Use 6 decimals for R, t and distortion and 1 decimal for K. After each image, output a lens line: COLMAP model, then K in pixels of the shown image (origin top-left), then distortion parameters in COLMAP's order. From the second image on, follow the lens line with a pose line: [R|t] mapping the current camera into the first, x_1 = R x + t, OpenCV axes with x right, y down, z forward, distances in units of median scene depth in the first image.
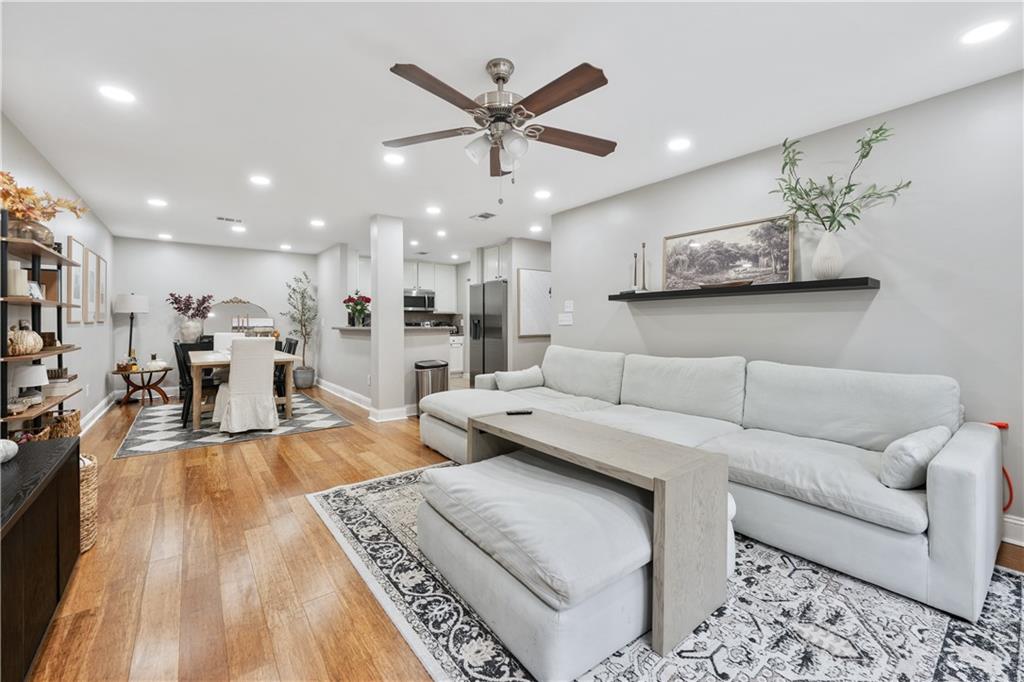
lens RADIAL K [[428.0, 0, 503.3], [0, 428.0, 323.7], [0, 0, 1]] dist [-0.003539, -0.000102]
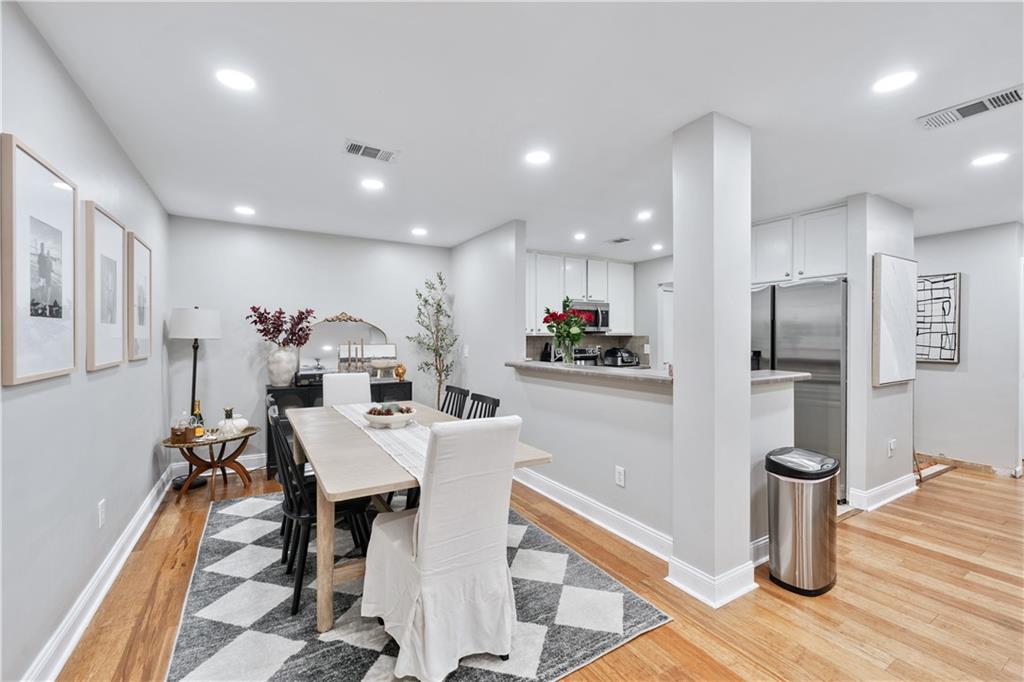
lens RADIAL K [[428.0, 0, 489.2], [0, 428.0, 344.8], [0, 0, 1]] dist [-0.003539, -0.000102]
pose [[0.990519, 0.003769, -0.137328, -0.363873], [-0.002052, 0.999918, 0.012646, -0.024955], [0.137364, -0.012244, 0.990445, 0.443964]]
